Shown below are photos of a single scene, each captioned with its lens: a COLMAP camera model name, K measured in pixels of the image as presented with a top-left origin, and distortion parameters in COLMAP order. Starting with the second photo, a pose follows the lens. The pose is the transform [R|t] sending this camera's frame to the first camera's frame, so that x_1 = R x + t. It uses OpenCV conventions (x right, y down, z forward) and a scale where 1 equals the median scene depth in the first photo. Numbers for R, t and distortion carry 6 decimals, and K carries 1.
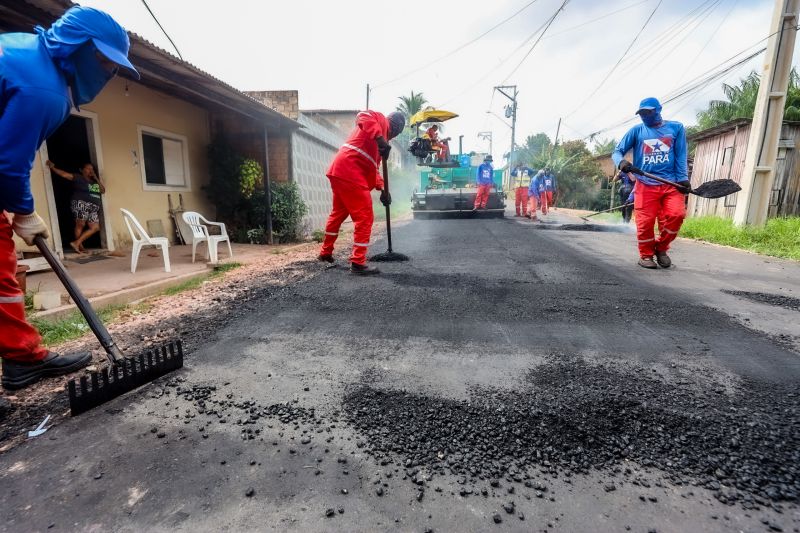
lens RADIAL K [[366.1, 0, 390.3], [0, 366.1, 269.1], [0, 0, 1]] dist [-0.038853, 0.010844]
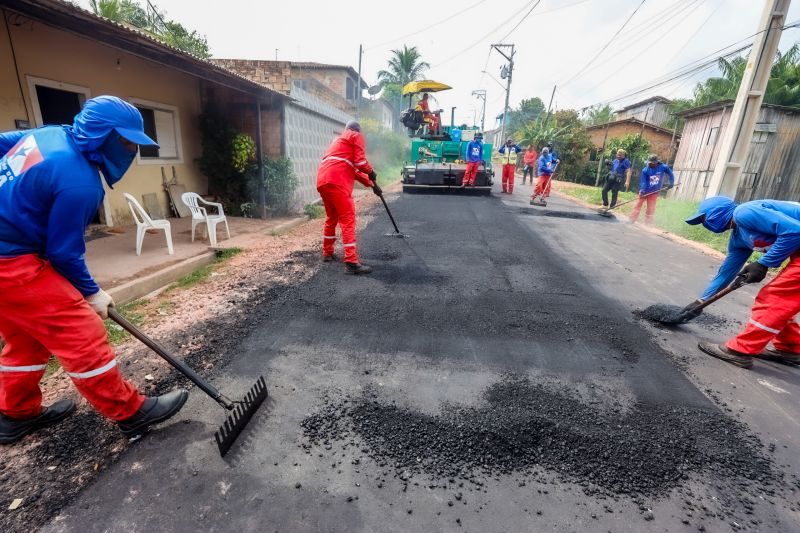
lens RADIAL K [[366.1, 0, 390.3], [0, 366.1, 269.1], [0, 0, 1]] dist [-0.038853, 0.010844]
pose [[0.998789, 0.029305, 0.039523, -0.011586], [-0.033562, 0.993168, 0.111760, -0.081461], [-0.035978, -0.112951, 0.992949, -0.076688]]
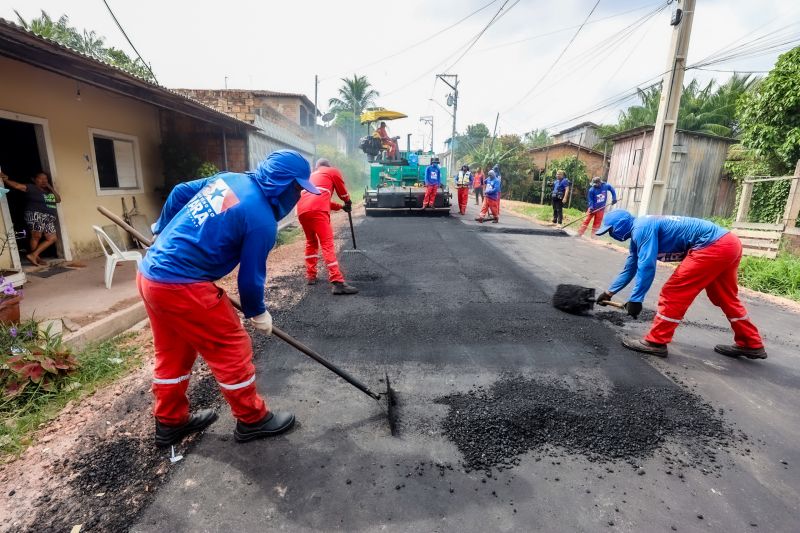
lens RADIAL K [[366.1, 0, 390.3], [0, 366.1, 269.1], [0, 0, 1]] dist [-0.038853, 0.010844]
pose [[0.987851, -0.015738, 0.154604, -0.069910], [0.008086, 0.998717, 0.049997, -0.079160], [-0.155193, -0.048139, 0.986711, -0.114152]]
